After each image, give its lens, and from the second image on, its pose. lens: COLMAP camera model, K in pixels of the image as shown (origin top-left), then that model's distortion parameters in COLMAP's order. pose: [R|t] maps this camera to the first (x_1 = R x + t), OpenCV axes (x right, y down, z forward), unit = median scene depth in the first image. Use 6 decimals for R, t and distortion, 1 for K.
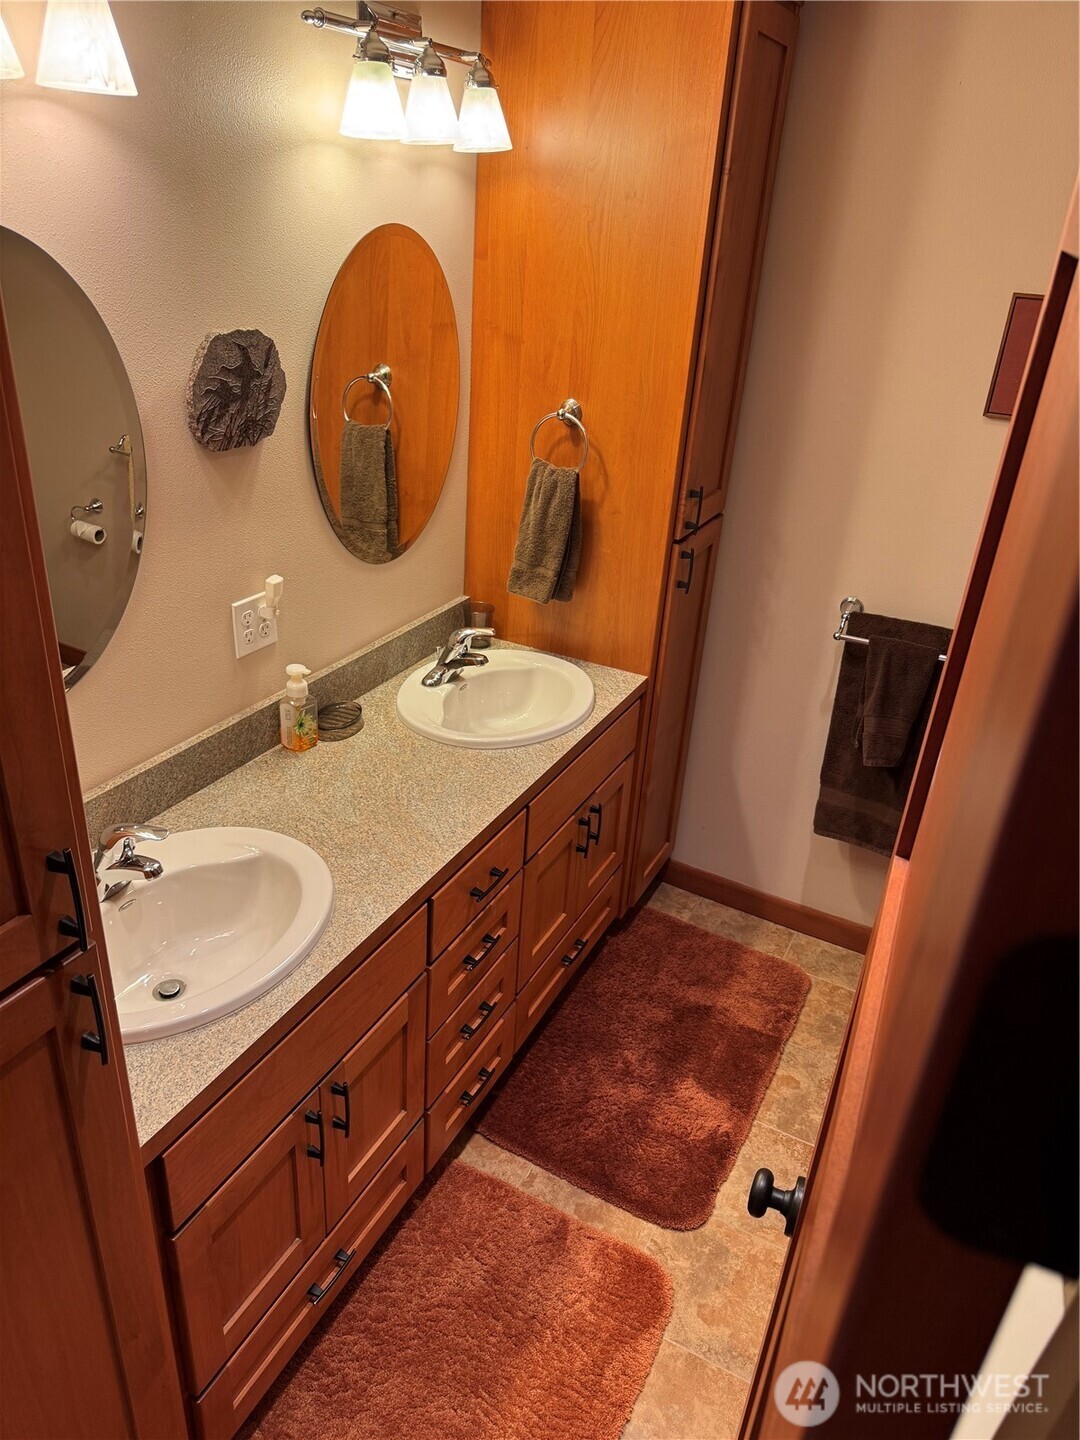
lens RADIAL K [[1023.5, 0, 526.9], [0, 1023.5, 711.8], [0, 0, 1]] dist [0.006614, 0.000841]
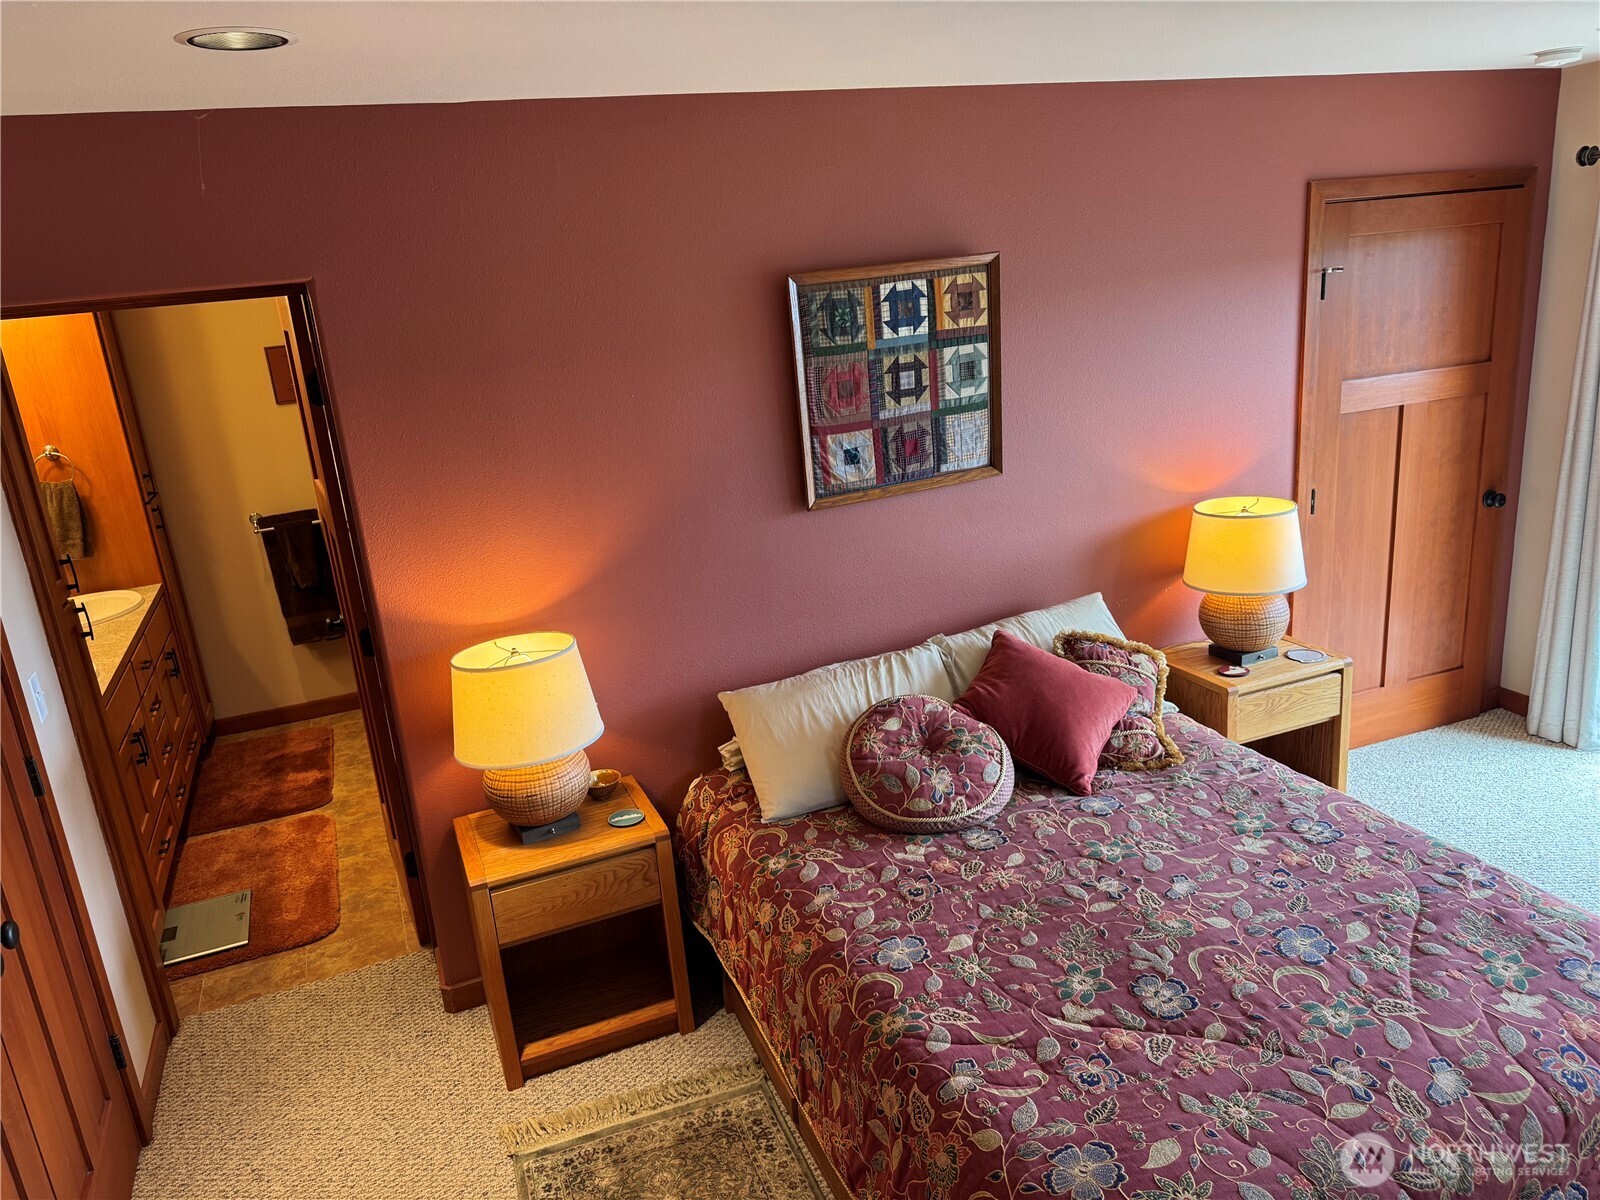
lens RADIAL K [[1137.2, 0, 795.0], [0, 1137.2, 611.4], [0, 0, 1]] dist [0.006614, 0.000841]
pose [[0.633283, -0.334160, 0.698061, -0.564103], [0.454842, 0.890468, 0.013630, 0.468803], [-0.626155, 0.308876, 0.715908, -1.037132]]
